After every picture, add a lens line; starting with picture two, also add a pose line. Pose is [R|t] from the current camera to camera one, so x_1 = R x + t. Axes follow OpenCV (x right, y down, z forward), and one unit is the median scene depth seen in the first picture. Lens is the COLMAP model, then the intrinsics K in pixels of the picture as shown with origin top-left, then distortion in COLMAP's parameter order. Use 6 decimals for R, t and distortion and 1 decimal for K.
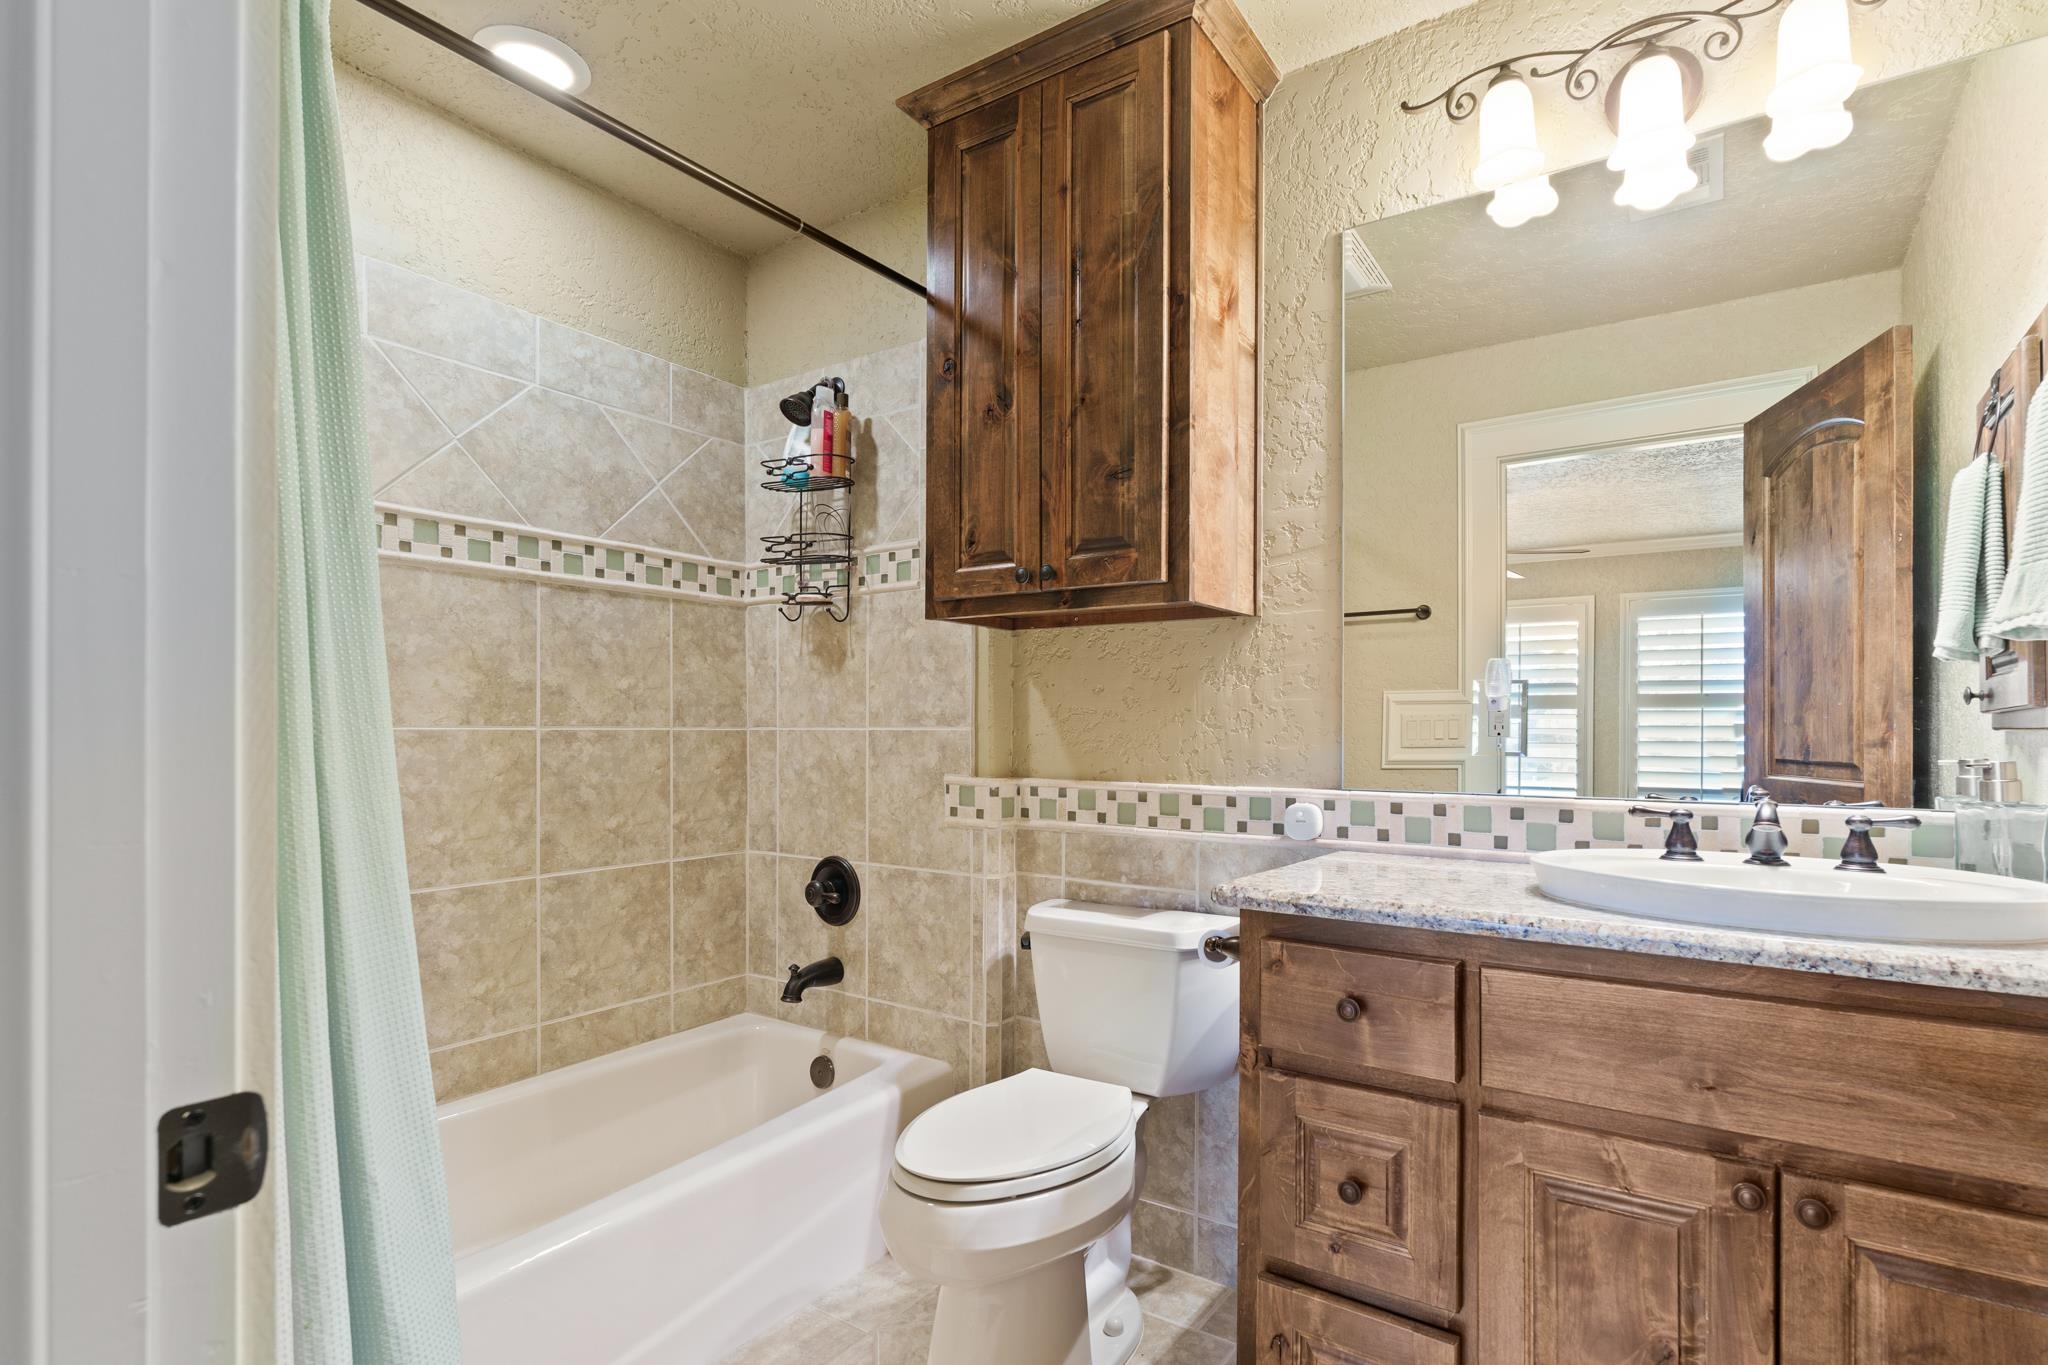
lens RADIAL K [[955.0, 0, 1100.5], [0, 955.0, 742.4], [0, 0, 1]] dist [-0.003500, 0.000899]
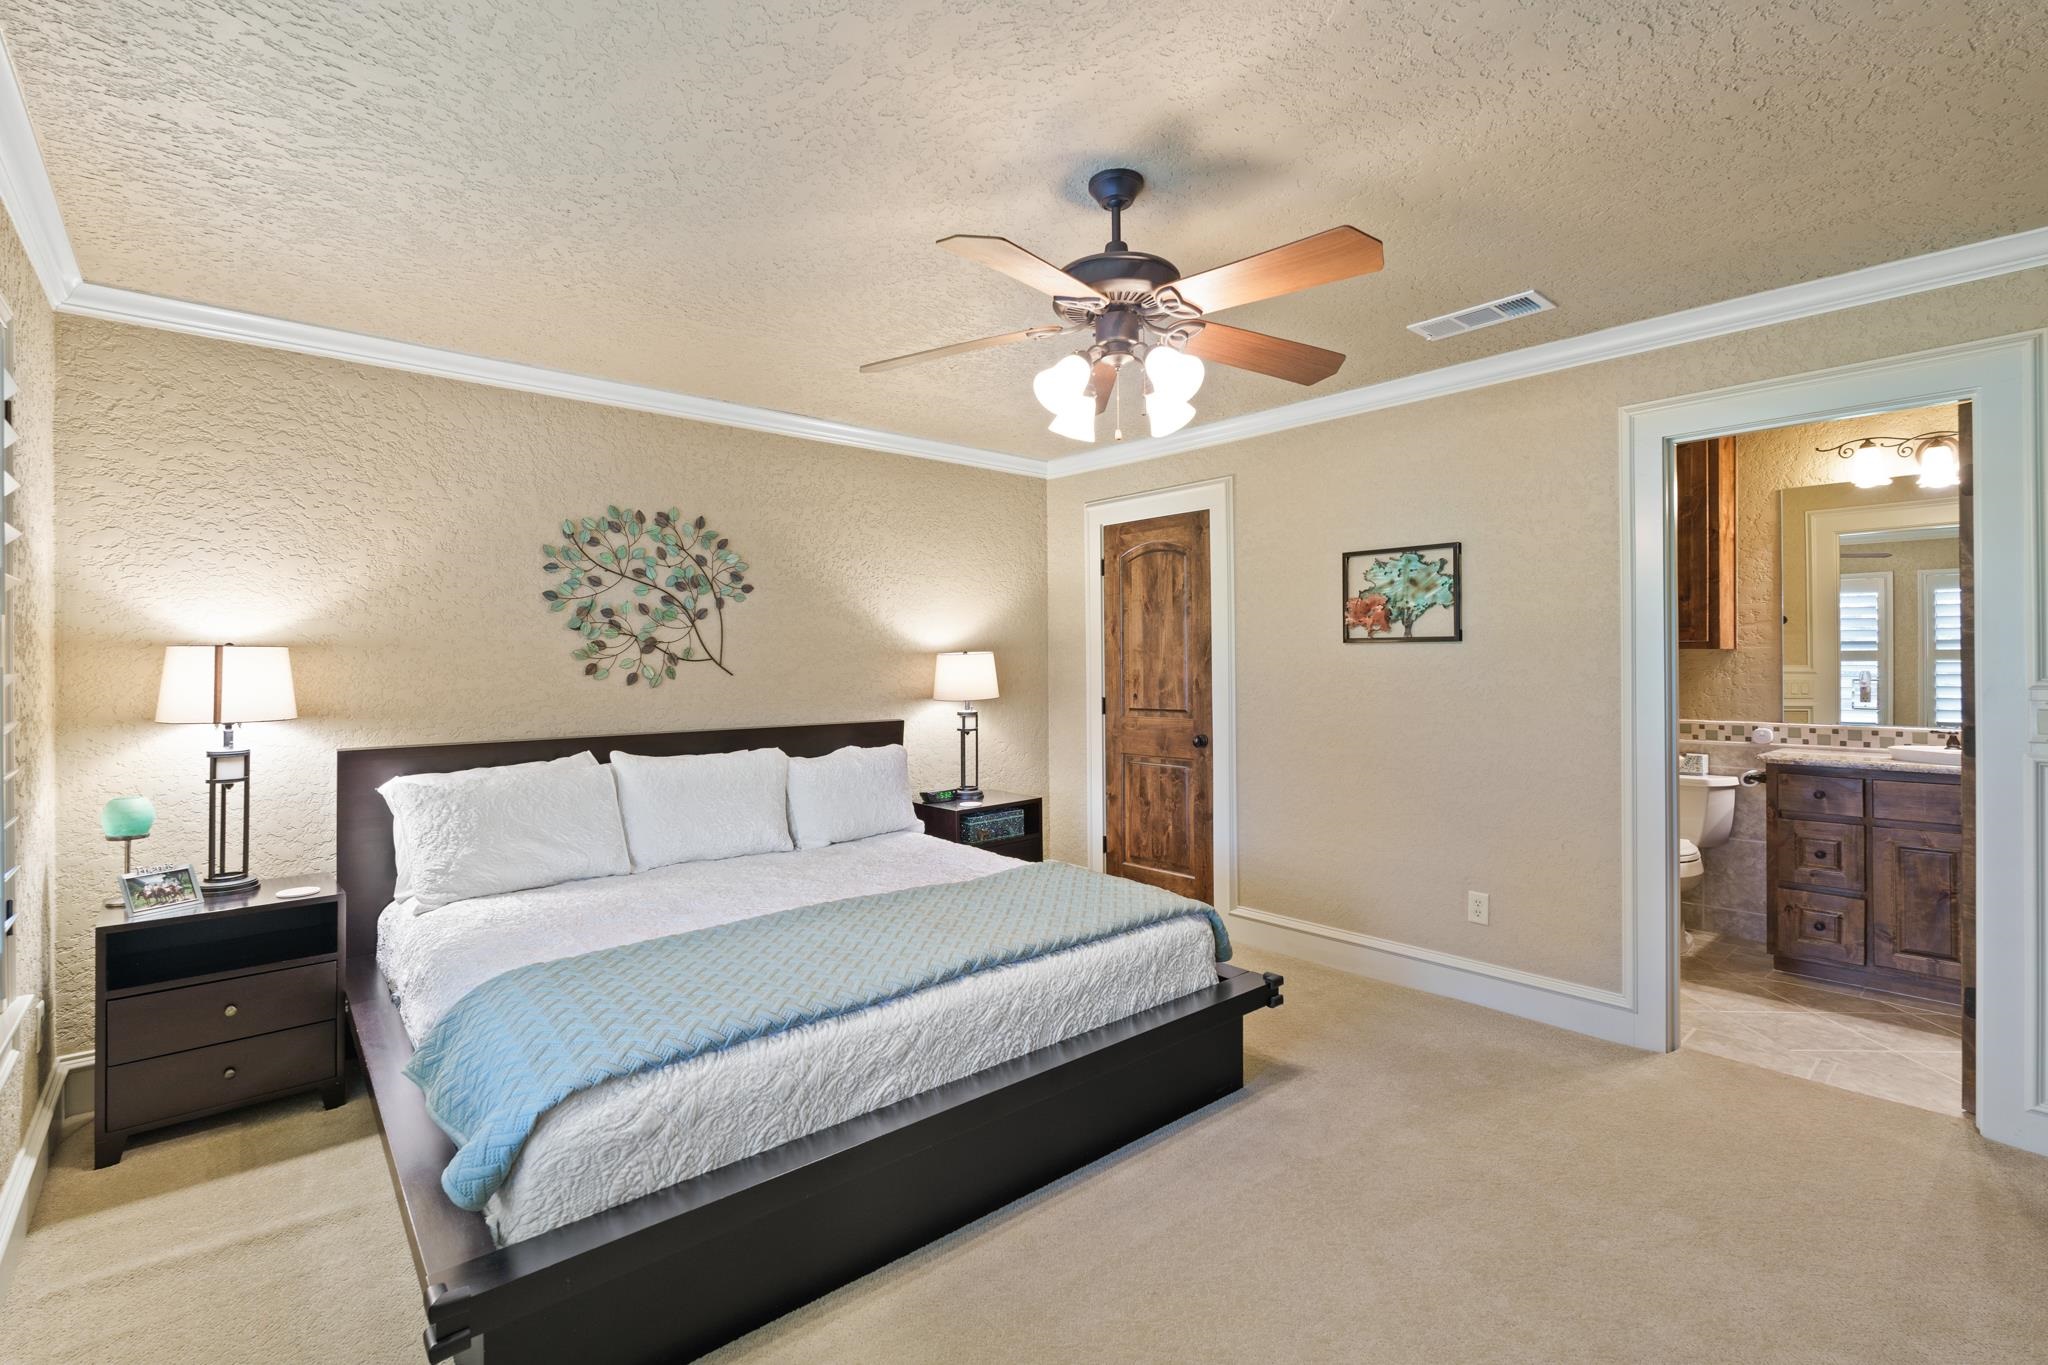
lens RADIAL K [[921.9, 0, 1020.9], [0, 921.9, 667.3], [0, 0, 1]] dist [-0.002894, -0.000031]
pose [[0.963434, -0.006011, -0.267877, -1.106271], [0.004966, 0.999977, -0.004581, -0.101101], [0.267899, 0.003083, 0.963442, -1.980745]]
